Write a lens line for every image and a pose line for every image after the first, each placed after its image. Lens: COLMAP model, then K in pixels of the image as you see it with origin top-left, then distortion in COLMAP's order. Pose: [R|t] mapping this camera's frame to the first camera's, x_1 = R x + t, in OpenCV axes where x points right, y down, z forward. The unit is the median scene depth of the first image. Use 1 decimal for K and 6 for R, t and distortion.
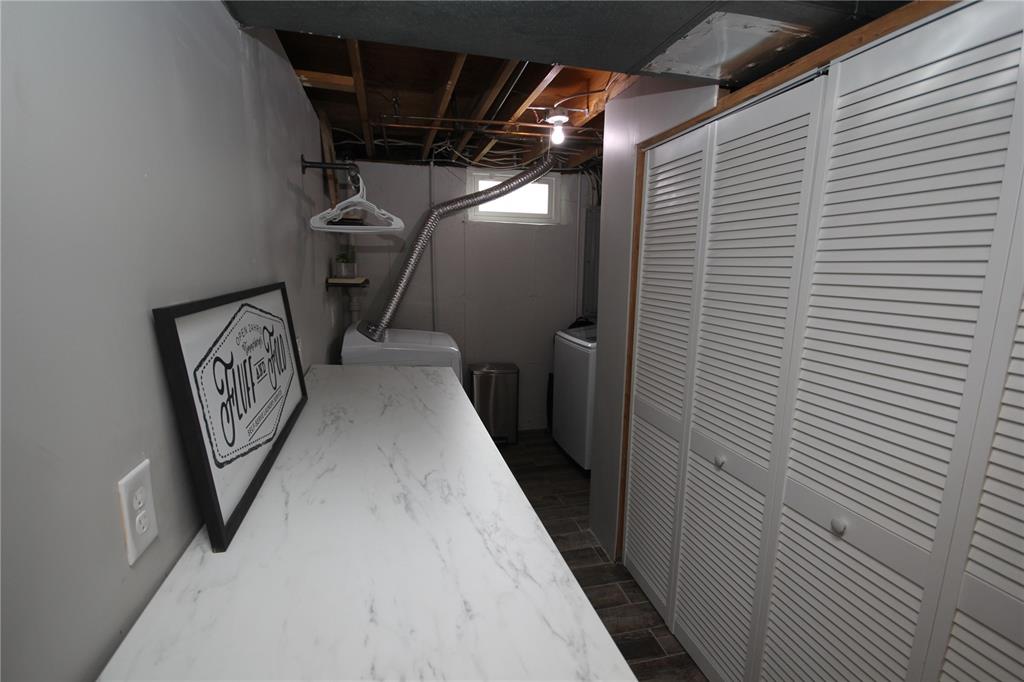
lens RADIAL K [[471.6, 0, 512.7], [0, 471.6, 345.0], [0, 0, 1]] dist [0.000375, -0.007571]
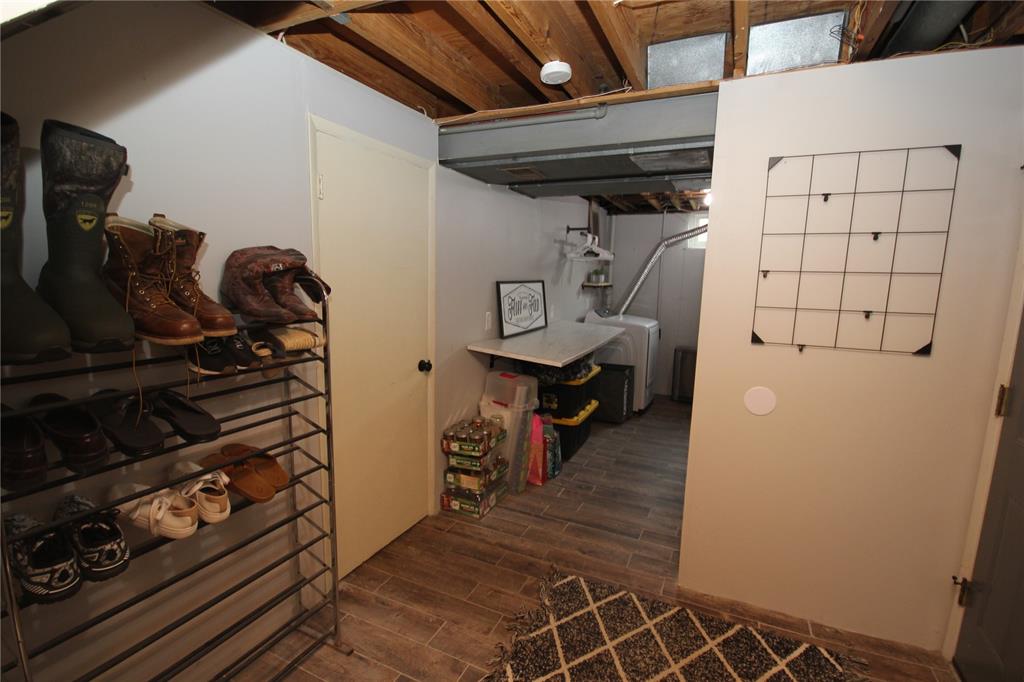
lens RADIAL K [[471.6, 0, 513.0], [0, 471.6, 343.7], [0, 0, 1]] dist [0.000375, -0.007571]
pose [[0.770387, 0.101354, -0.629468, 0.737936], [-0.124974, 0.992137, 0.006797, 0.152649], [0.625208, 0.073431, 0.776996, -0.773206]]
